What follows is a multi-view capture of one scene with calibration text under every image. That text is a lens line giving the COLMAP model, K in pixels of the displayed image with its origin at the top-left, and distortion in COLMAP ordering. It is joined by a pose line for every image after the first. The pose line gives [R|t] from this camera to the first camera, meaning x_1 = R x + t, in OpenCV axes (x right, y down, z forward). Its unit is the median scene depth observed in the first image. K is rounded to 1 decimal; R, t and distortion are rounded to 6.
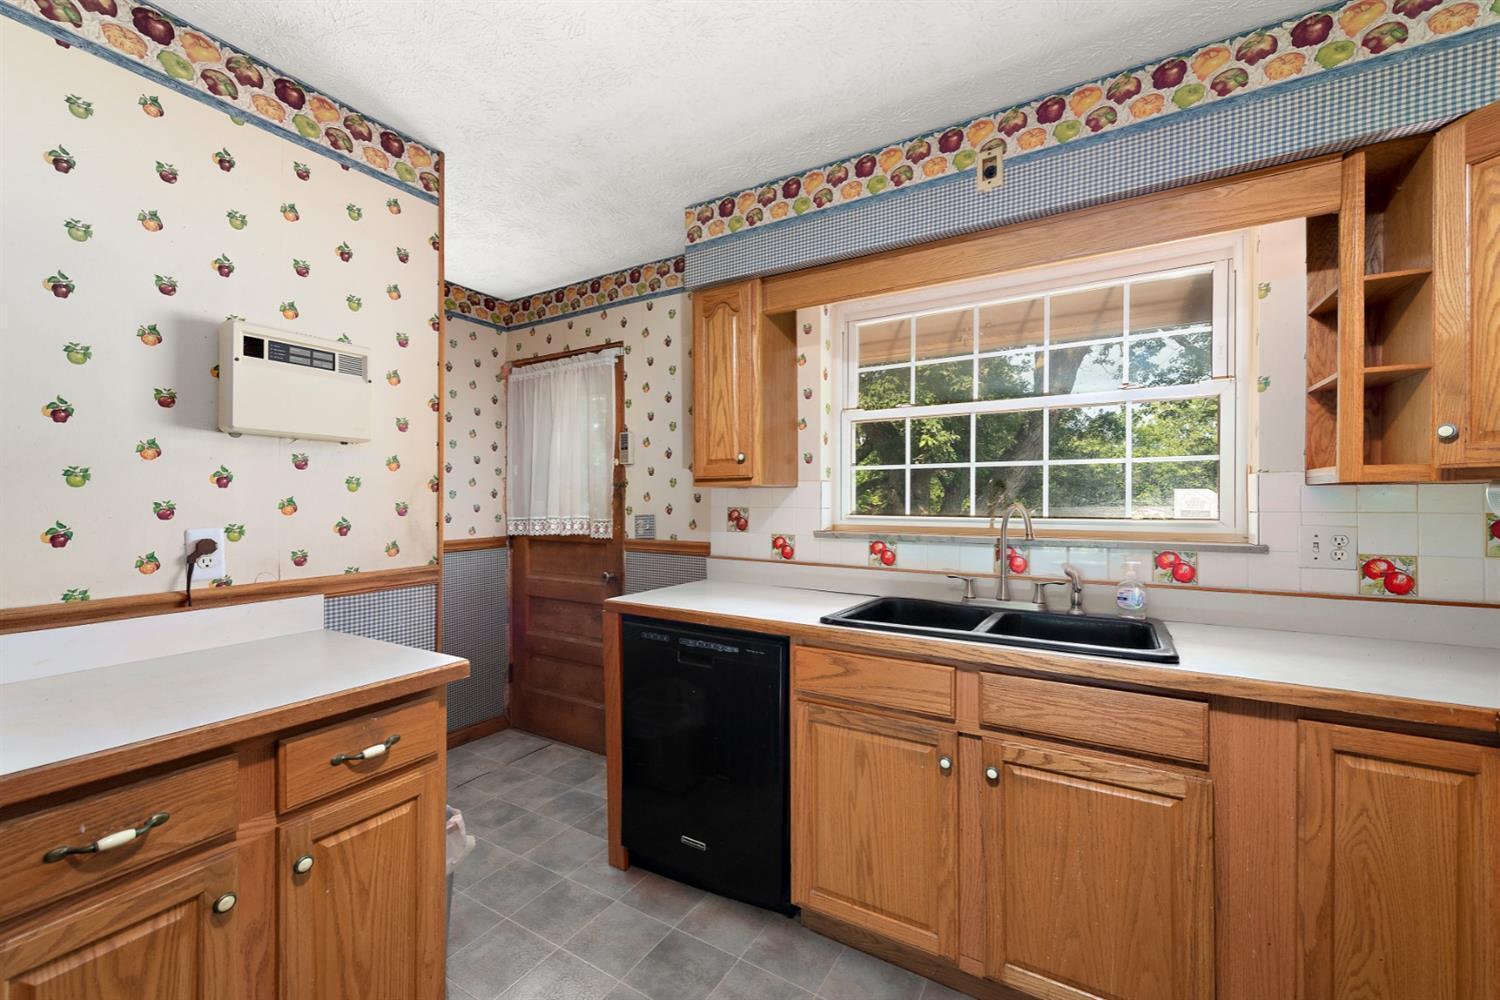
lens RADIAL K [[581.4, 0, 762.5], [0, 581.4, 504.7], [0, 0, 1]] dist [0.009118, -0.000693]
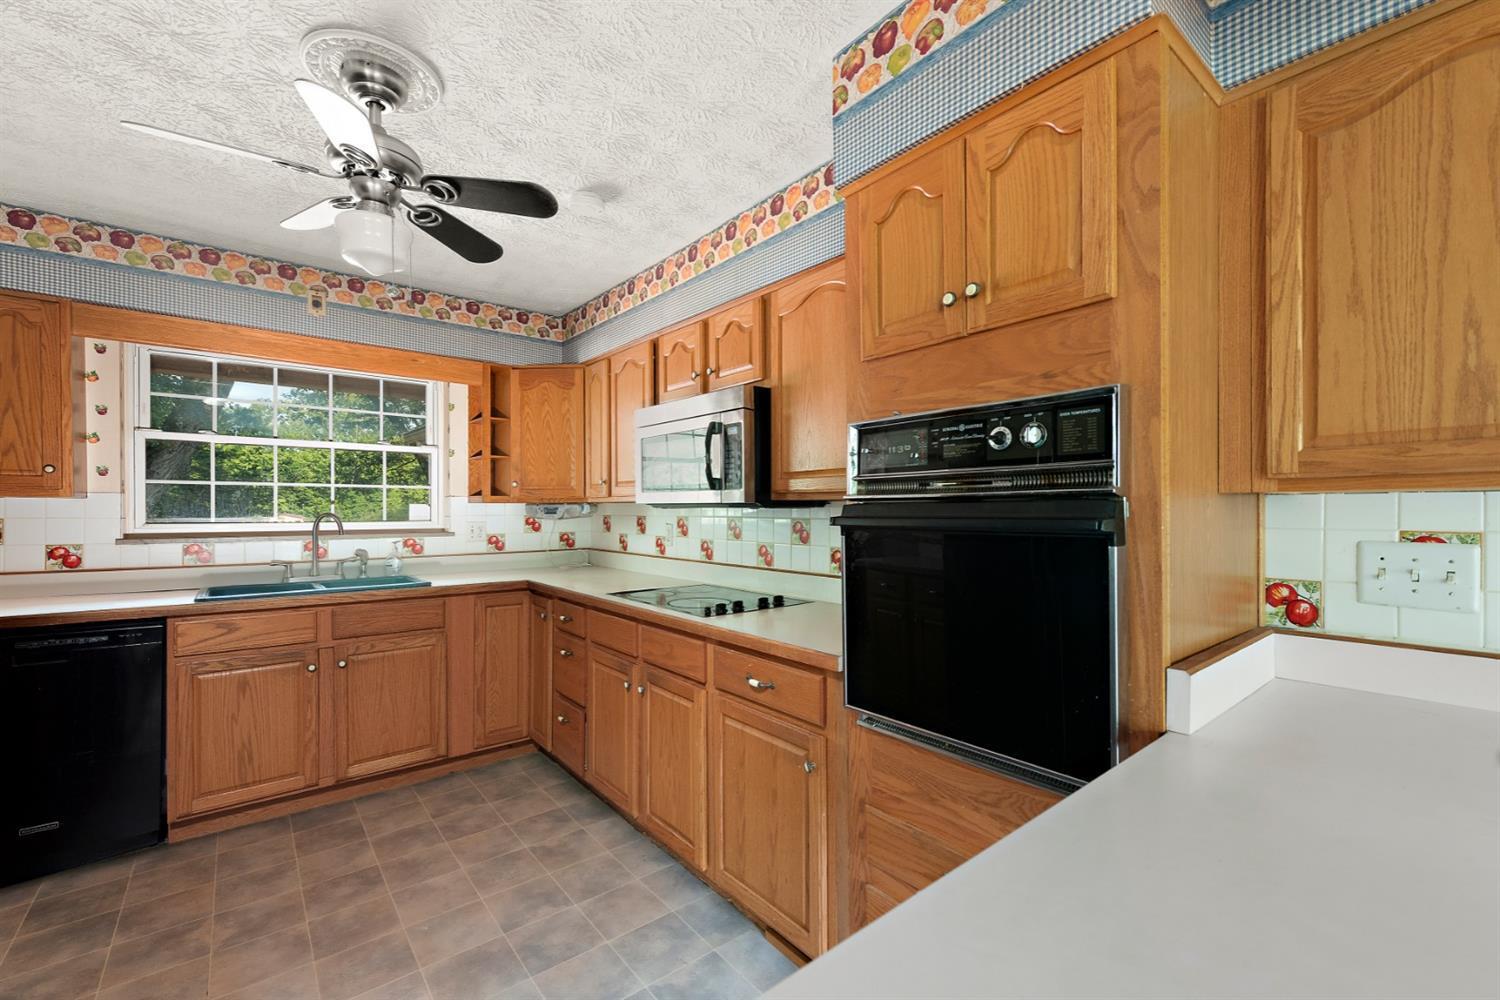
lens RADIAL K [[633.4, 0, 754.5], [0, 633.4, 506.3], [0, 0, 1]] dist [-0.004056, -0.000953]
pose [[0.329287, 0.002465, 0.944227, -0.854633], [0.005529, 0.999974, -0.004539, -0.005065], [-0.944214, 0.006715, 0.329265, -0.700709]]
